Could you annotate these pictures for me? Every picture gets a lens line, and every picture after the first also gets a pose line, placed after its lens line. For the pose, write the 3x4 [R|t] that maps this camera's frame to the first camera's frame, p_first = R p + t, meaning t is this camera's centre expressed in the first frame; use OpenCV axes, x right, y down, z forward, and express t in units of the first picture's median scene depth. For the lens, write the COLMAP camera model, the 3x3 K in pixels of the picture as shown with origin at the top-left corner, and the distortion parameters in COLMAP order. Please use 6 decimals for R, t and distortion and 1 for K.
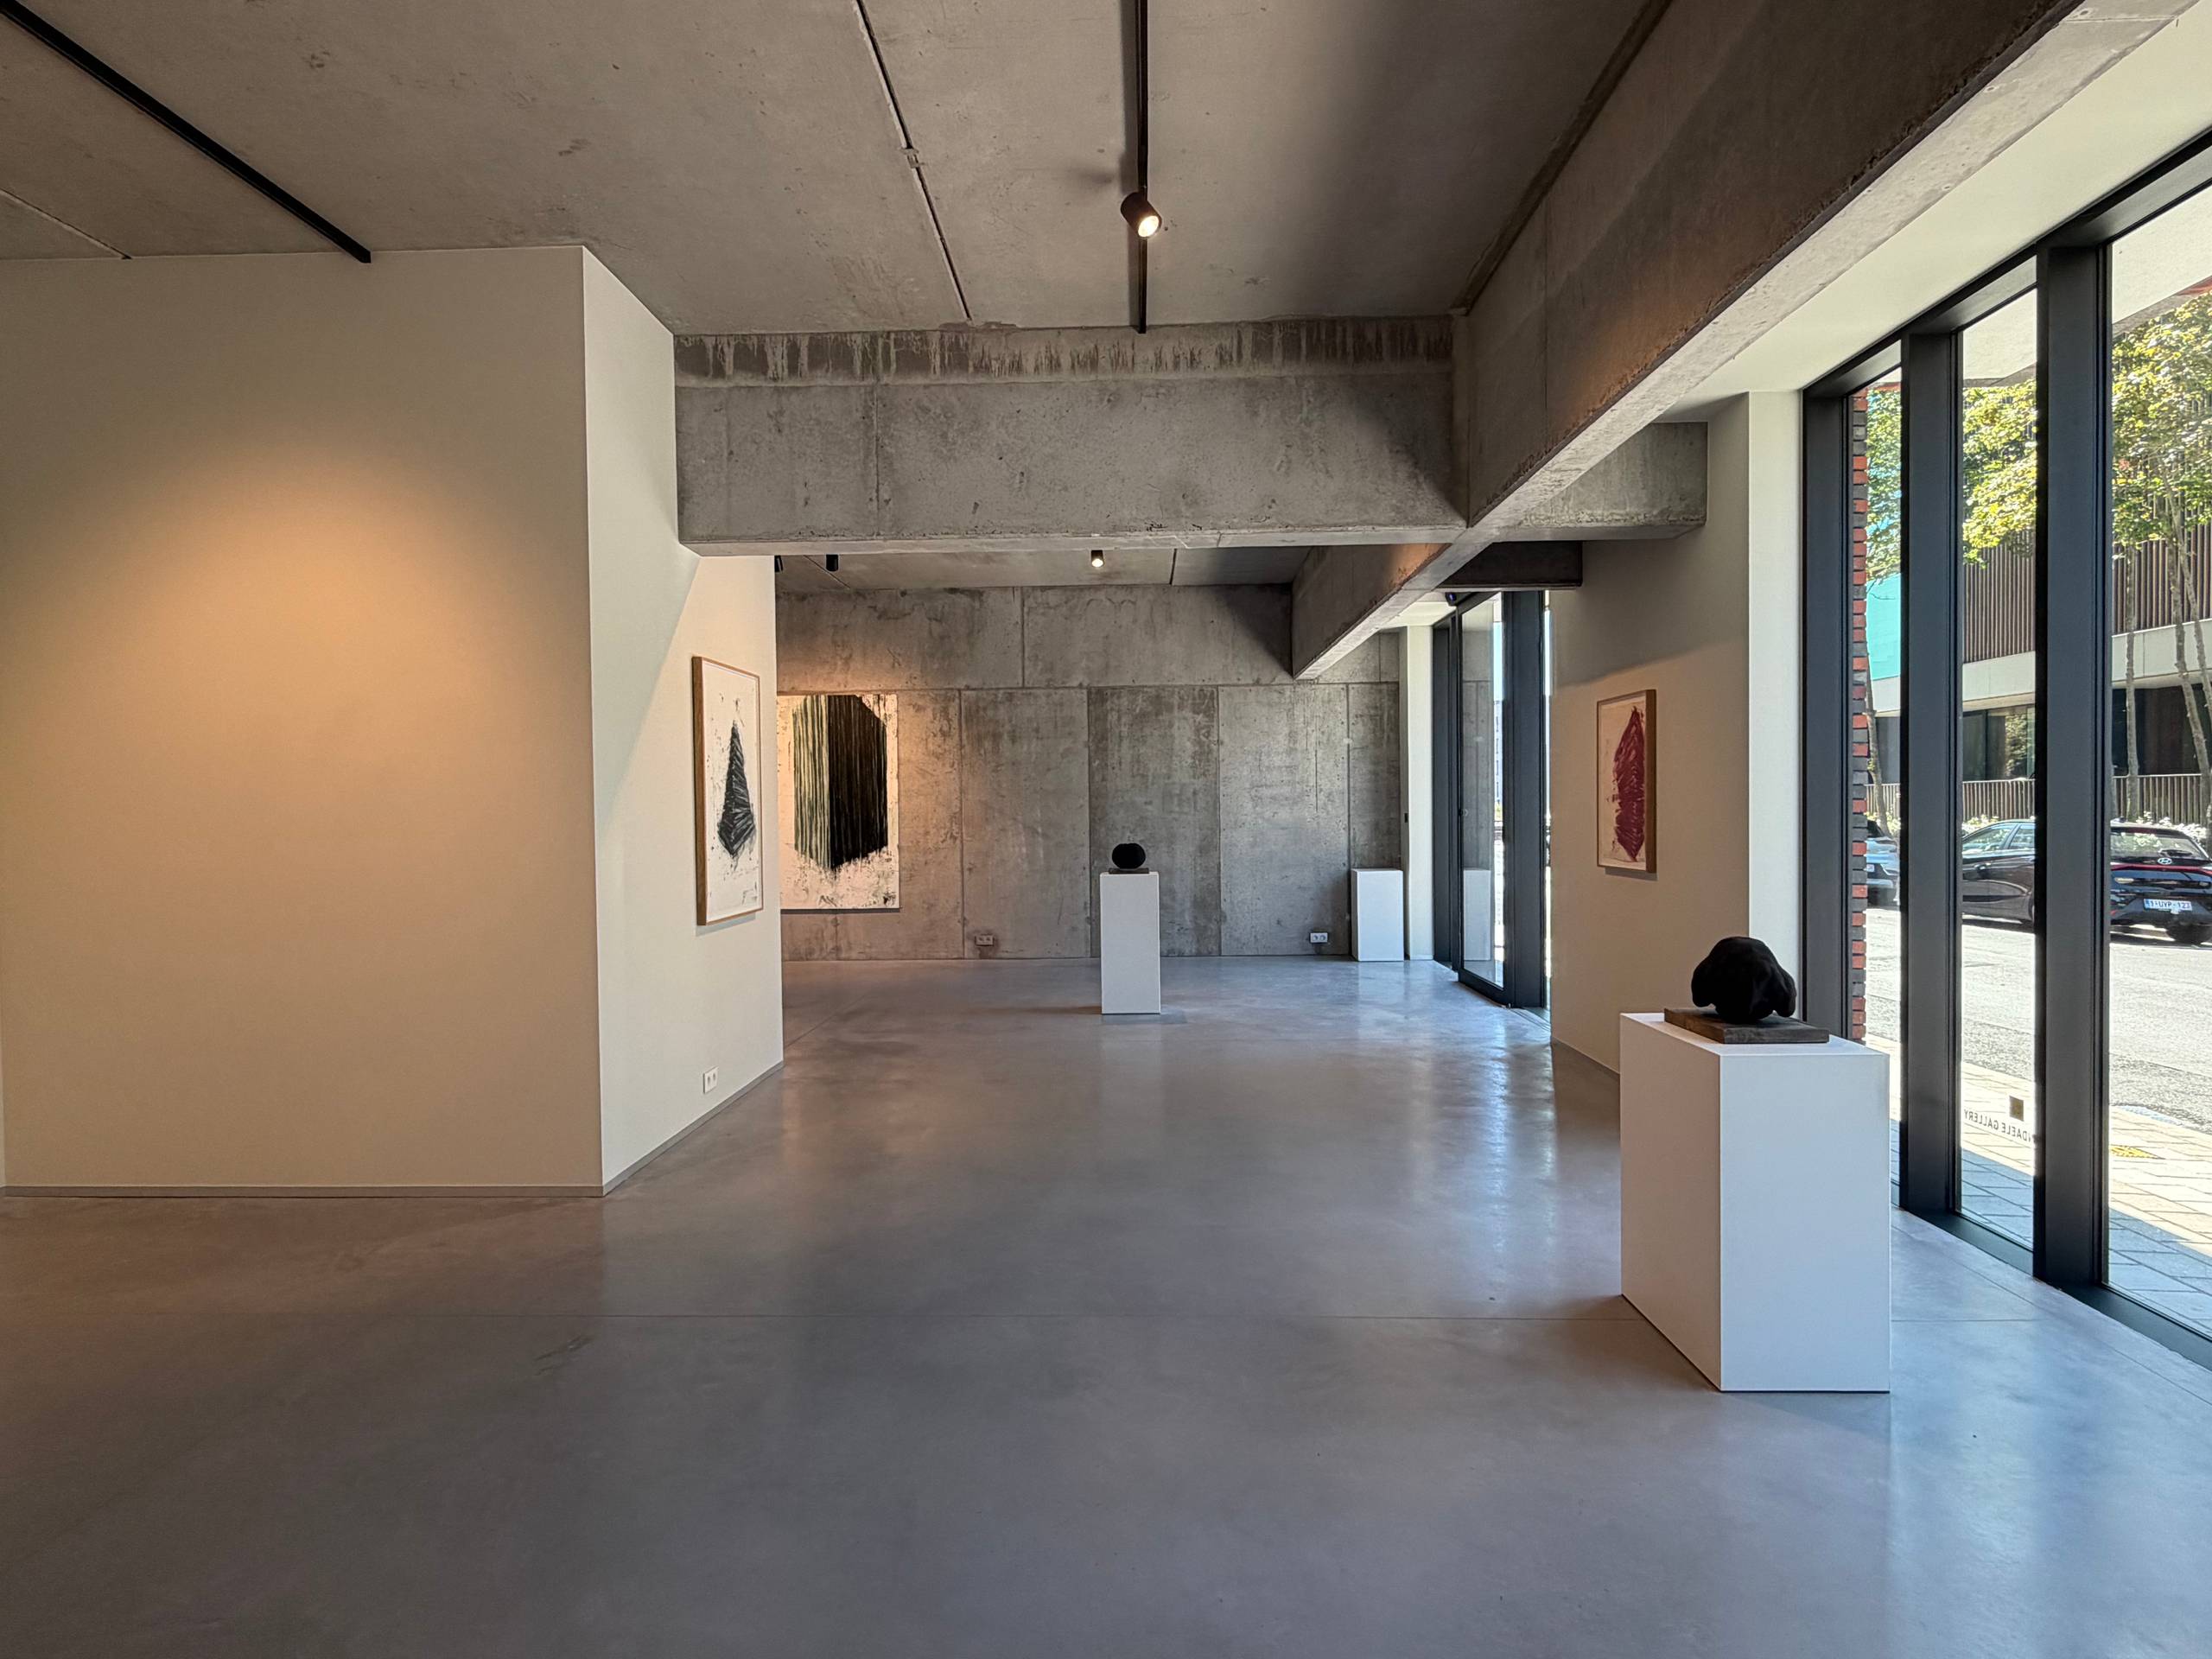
lens RADIAL K [[1255.5, 0, 1110.8], [0, 1255.5, 830.7], [0, 0, 1]] dist [-0.000429, 0.001589]
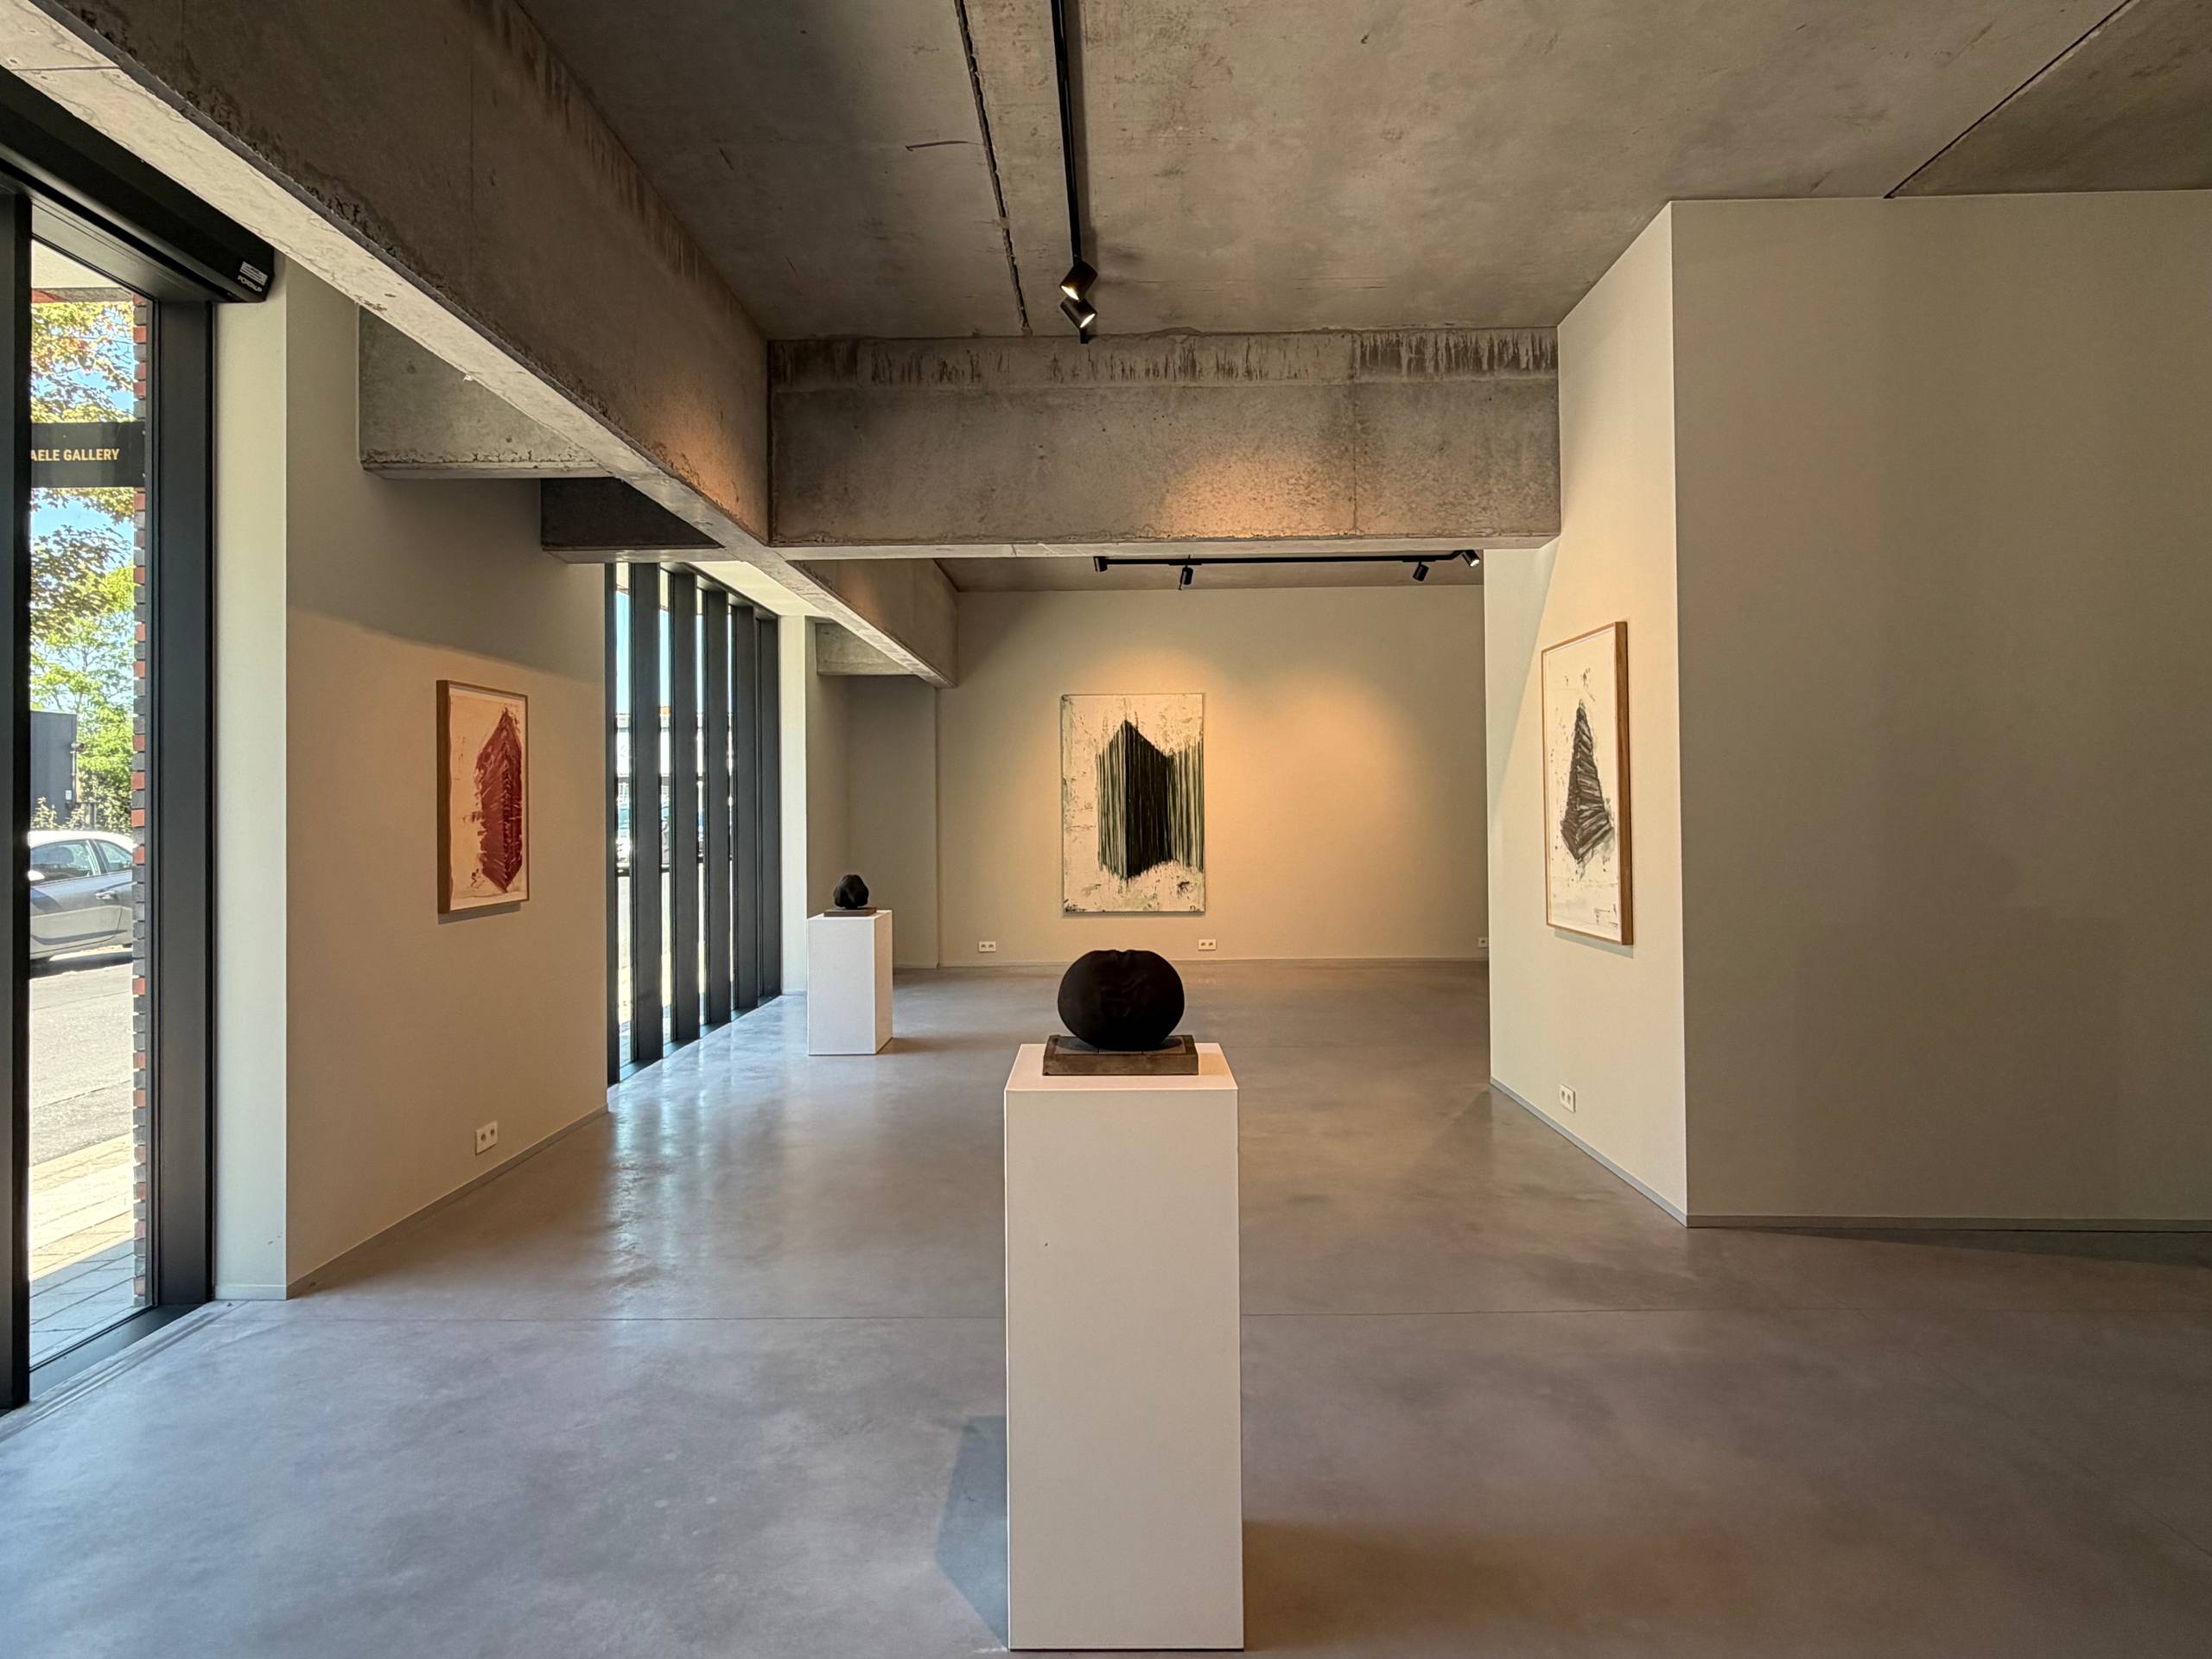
lens RADIAL K [[1255.5, 0, 1092.4], [0, 1255.5, 795.5], [0, 0, 1]] dist [-0.000429, 0.001589]
pose [[-0.999732, 0.022481, -0.005556, 0.015603], [0.022453, 0.999735, 0.005114, -0.018449], [0.005669, 0.004988, -0.999971, 0.953895]]
